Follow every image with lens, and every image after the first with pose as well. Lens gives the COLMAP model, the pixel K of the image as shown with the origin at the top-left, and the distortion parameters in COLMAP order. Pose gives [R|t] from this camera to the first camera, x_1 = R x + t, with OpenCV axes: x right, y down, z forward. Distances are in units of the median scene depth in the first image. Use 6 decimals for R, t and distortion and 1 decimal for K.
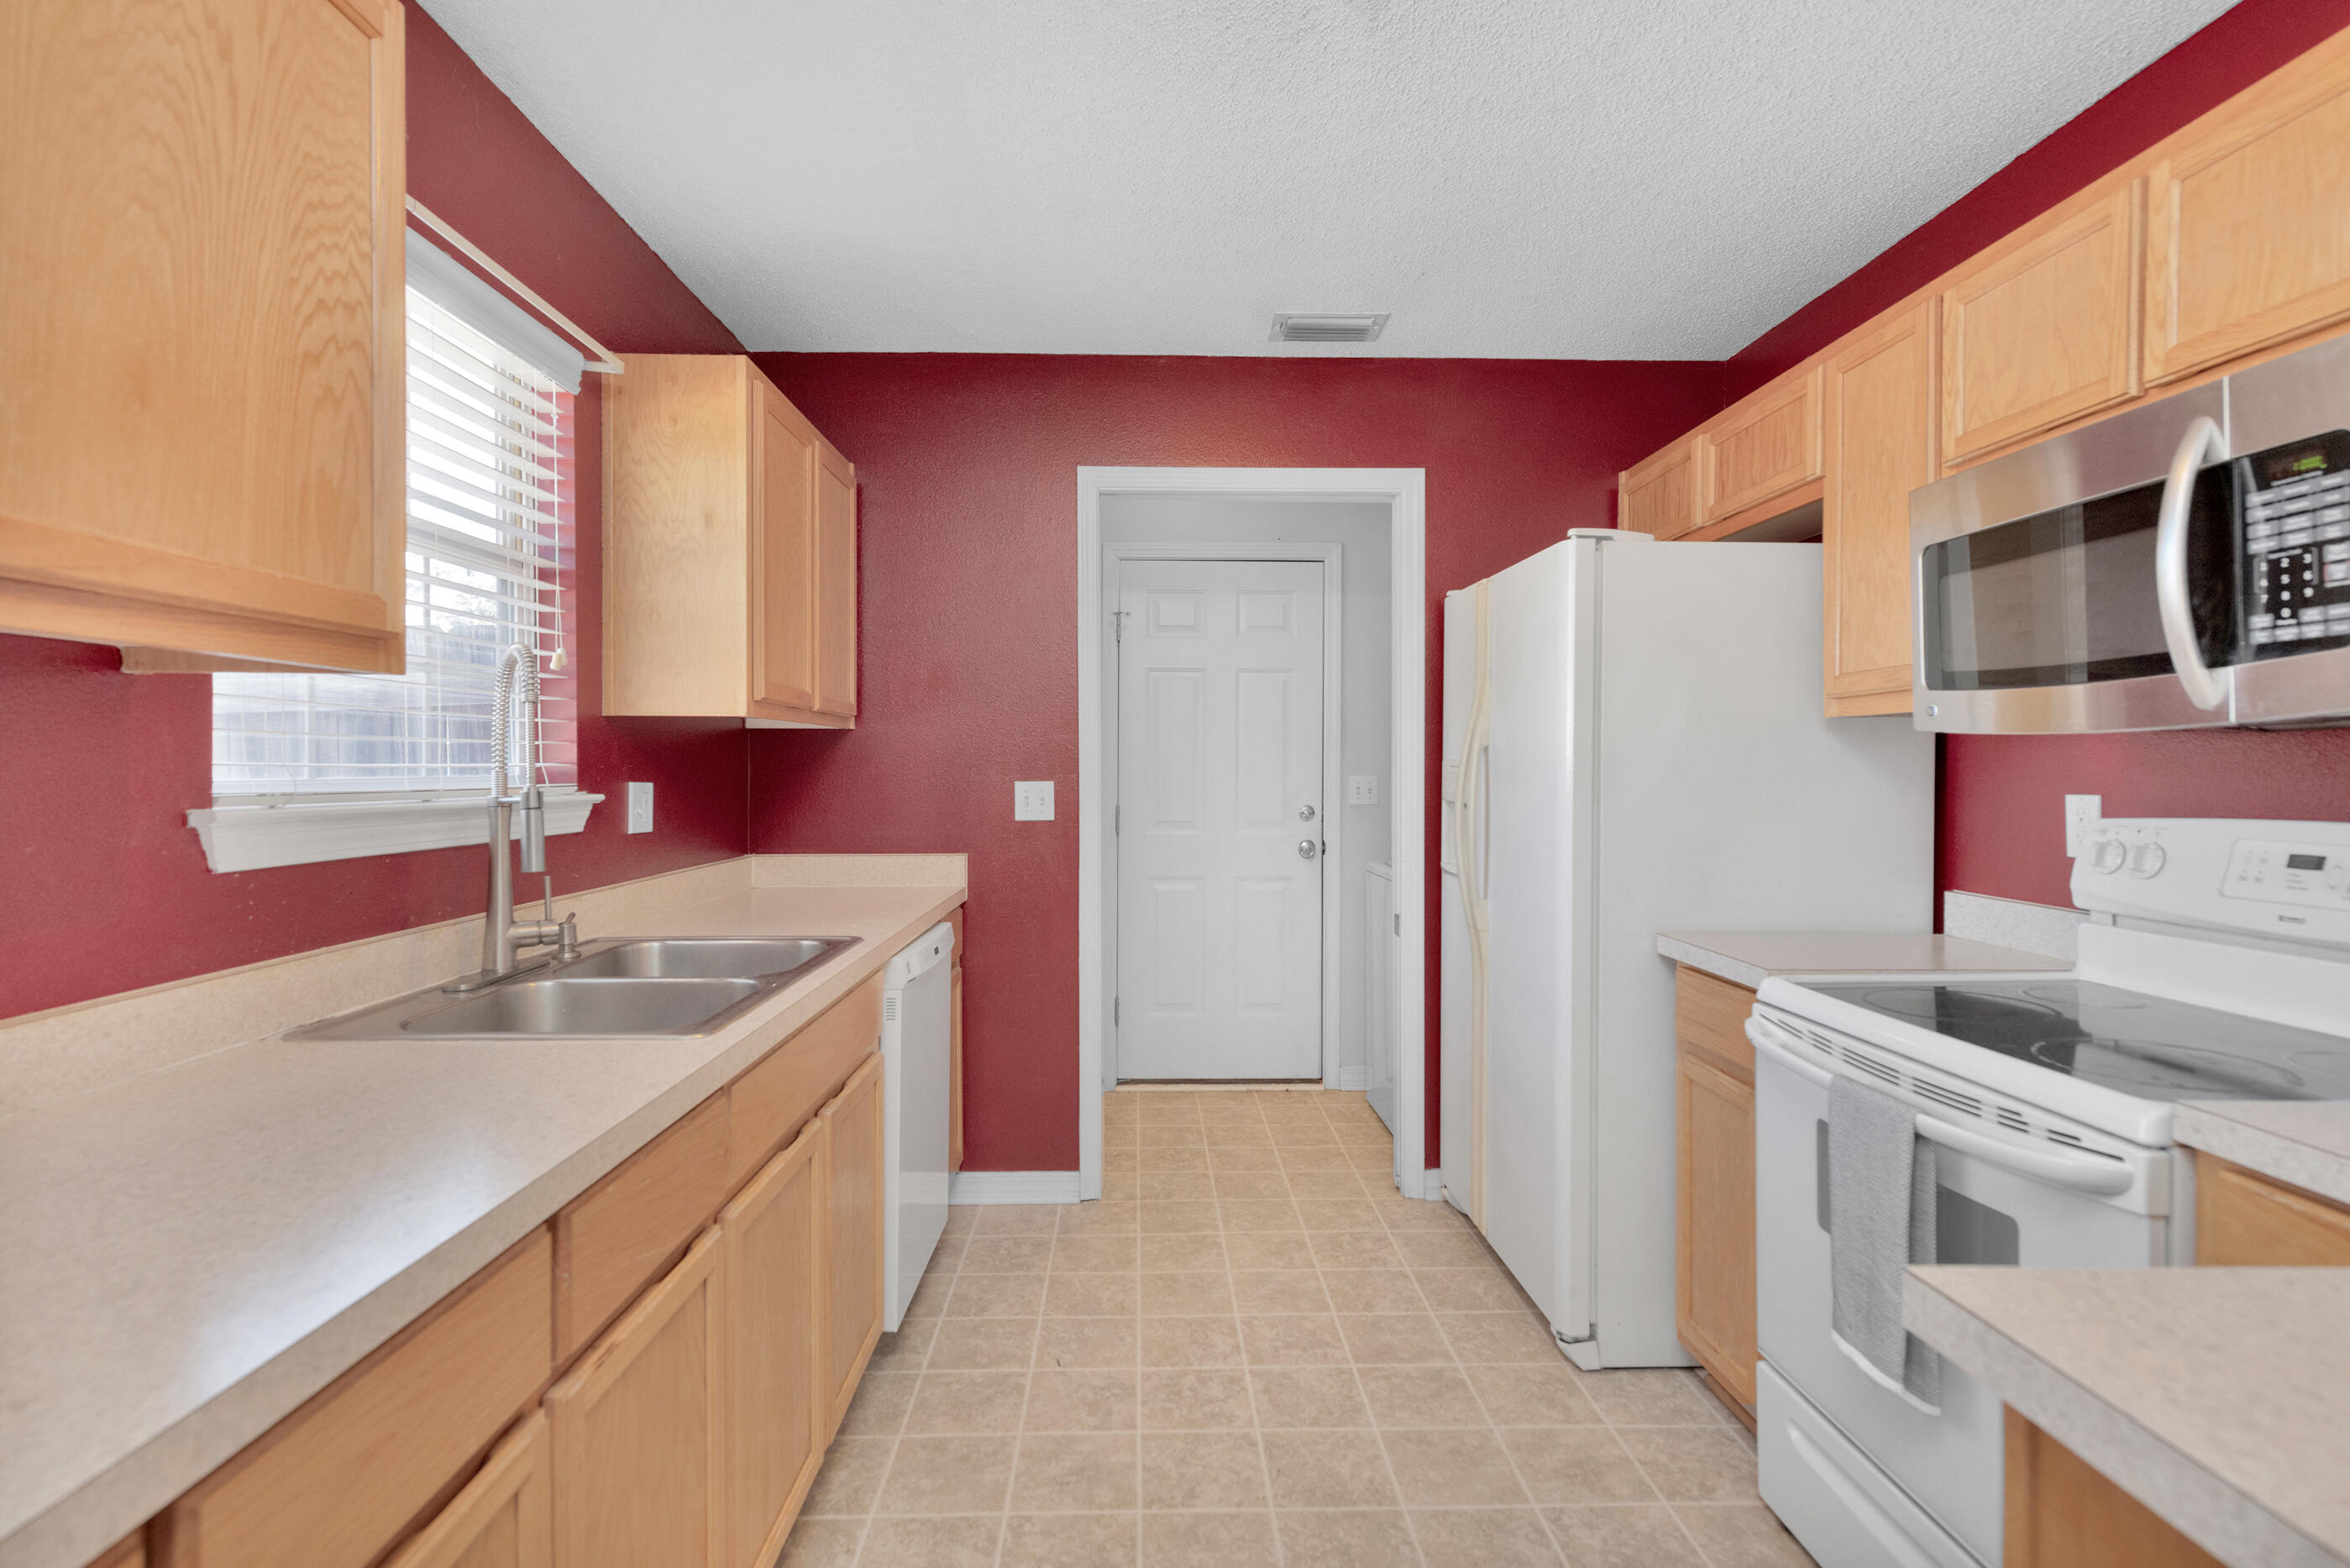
lens RADIAL K [[1120.8, 0, 1156.4], [0, 1120.8, 771.1], [0, 0, 1]] dist [0.002712, -0.000262]
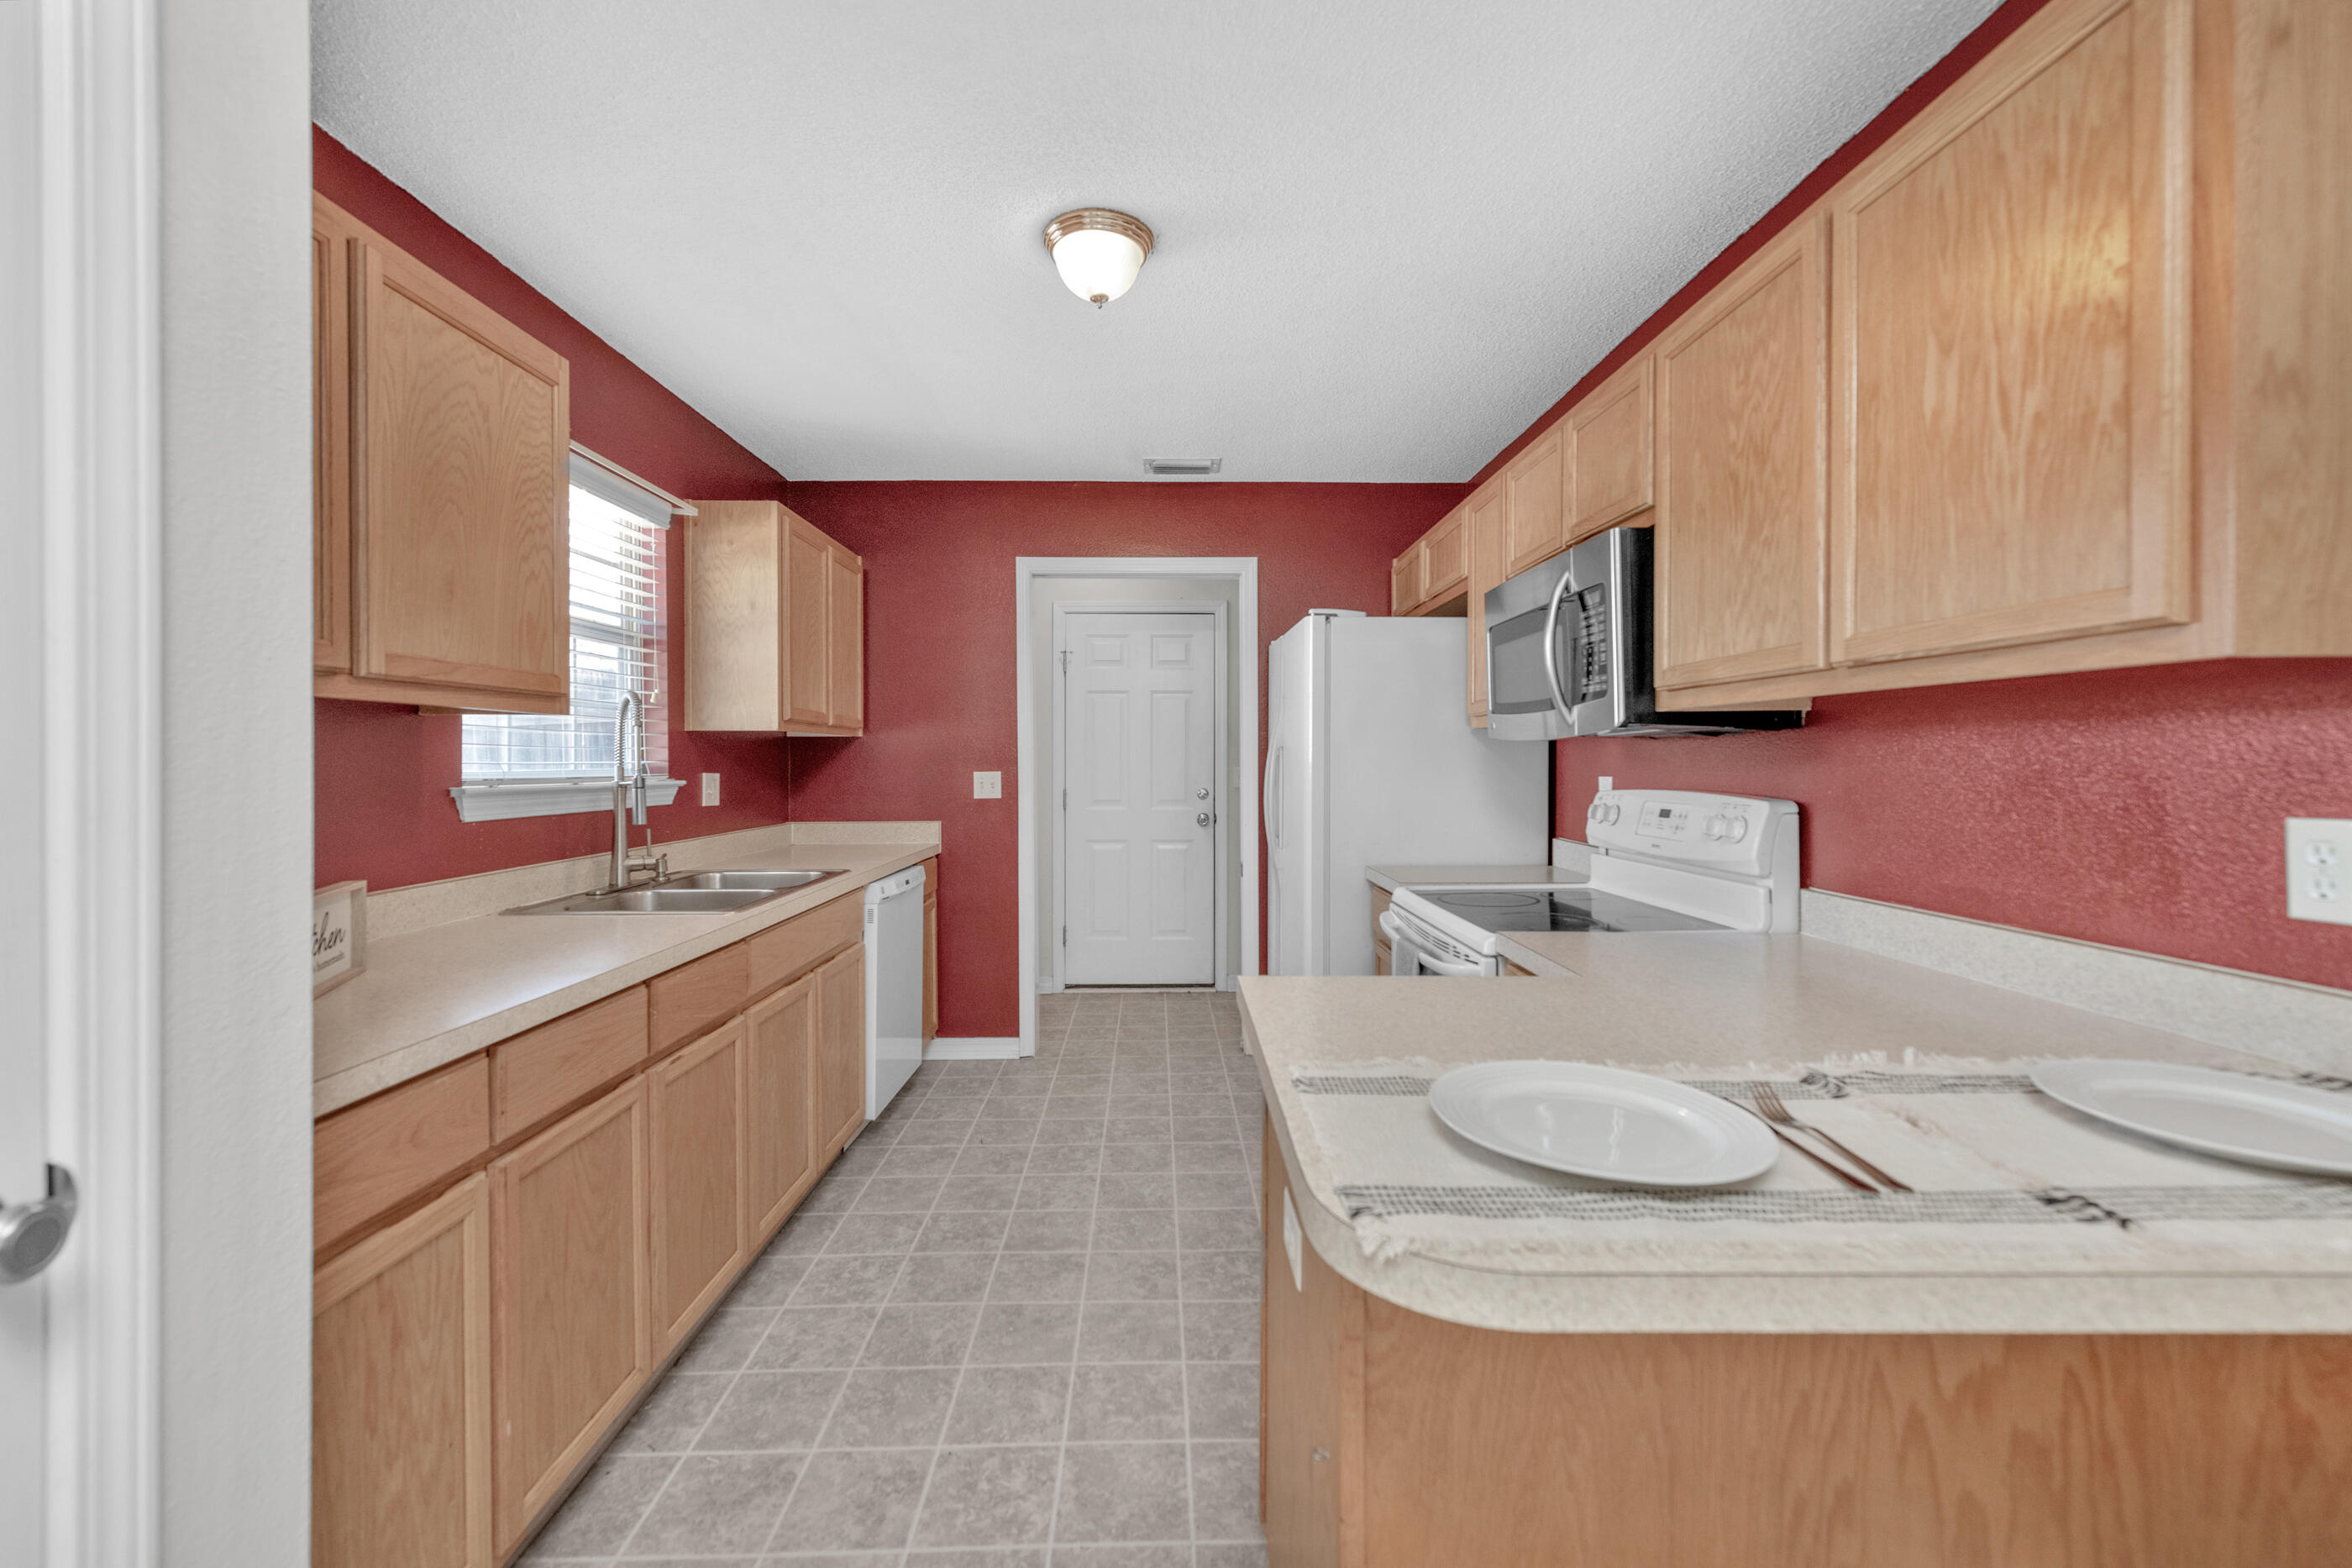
lens RADIAL K [[943.7, 0, 1197.4], [0, 943.7, 762.4], [0, 0, 1]] dist [-0.000791, -0.000133]
pose [[0.999718, -0.004796, 0.023250, 0.203095], [0.004843, 0.999986, -0.001976, 0.001197], [-0.023240, 0.002088, 0.999728, -0.355985]]
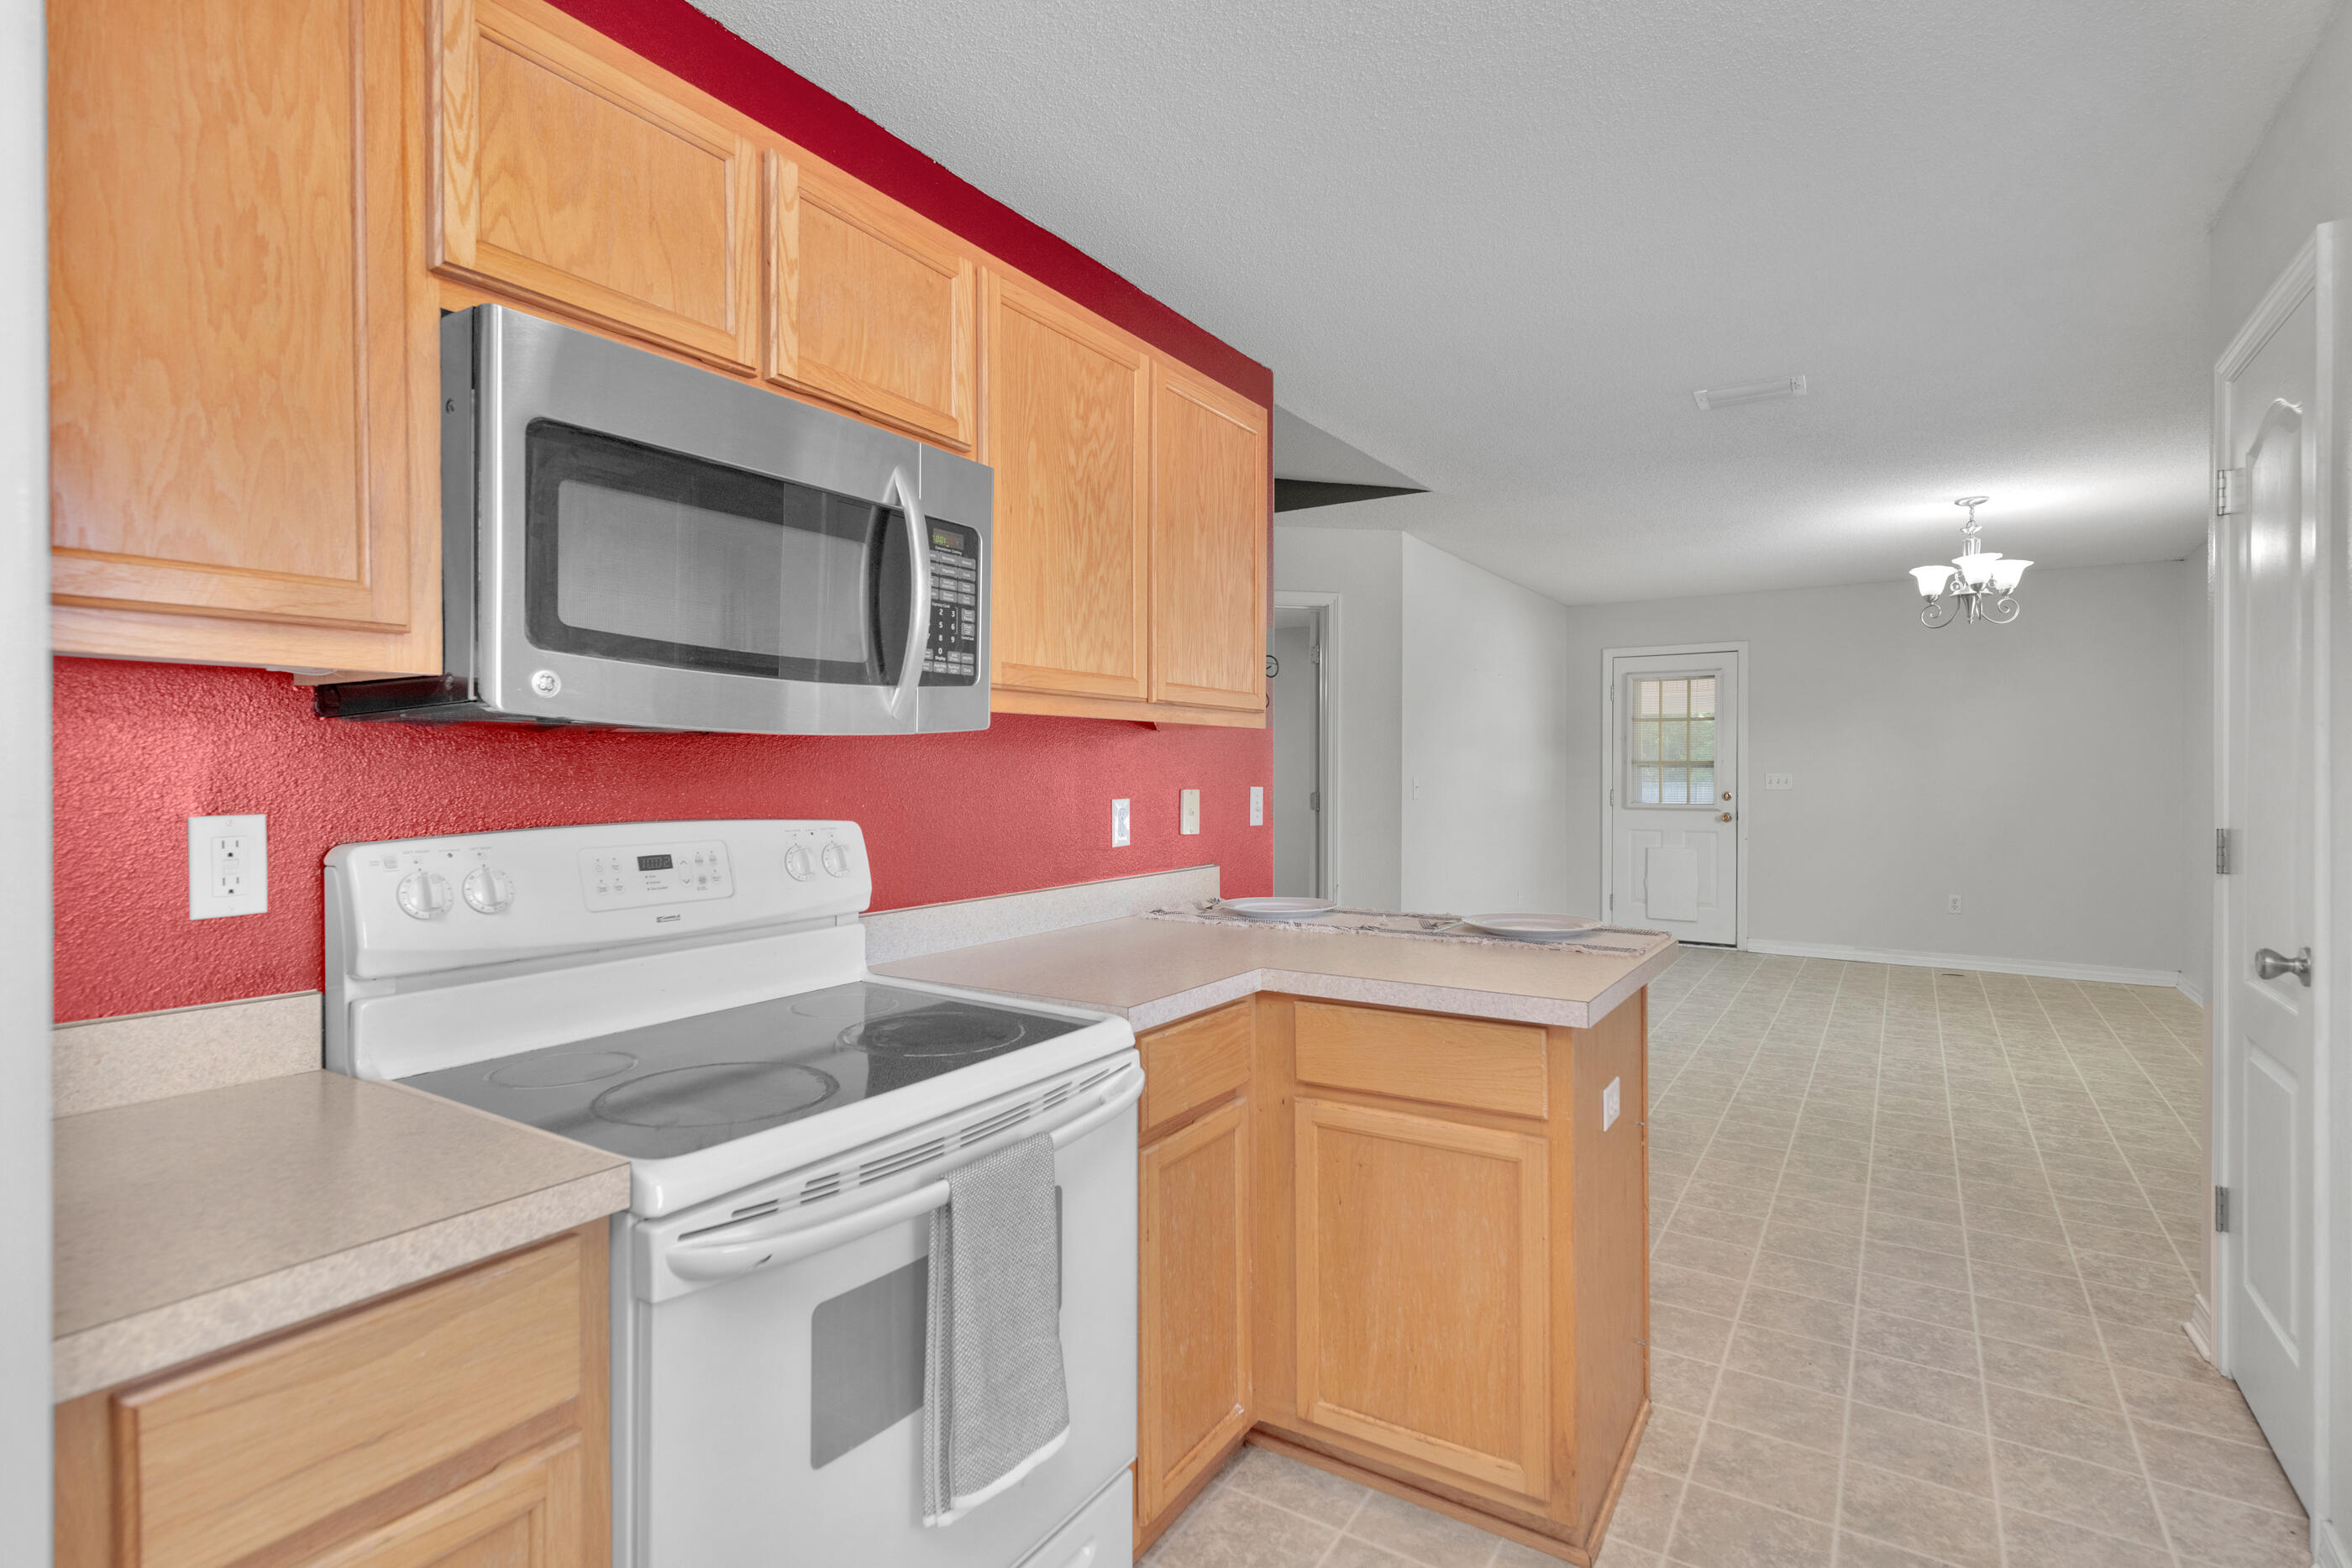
lens RADIAL K [[1177.7, 0, 1110.4], [0, 1177.7, 787.6], [0, 0, 1]] dist [0.018458, -0.008008]
pose [[-0.815941, -0.010152, 0.578046, 0.040980], [0.003766, 0.999731, 0.022873, -0.009262], [-0.578123, 0.020840, -0.815683, 1.215810]]
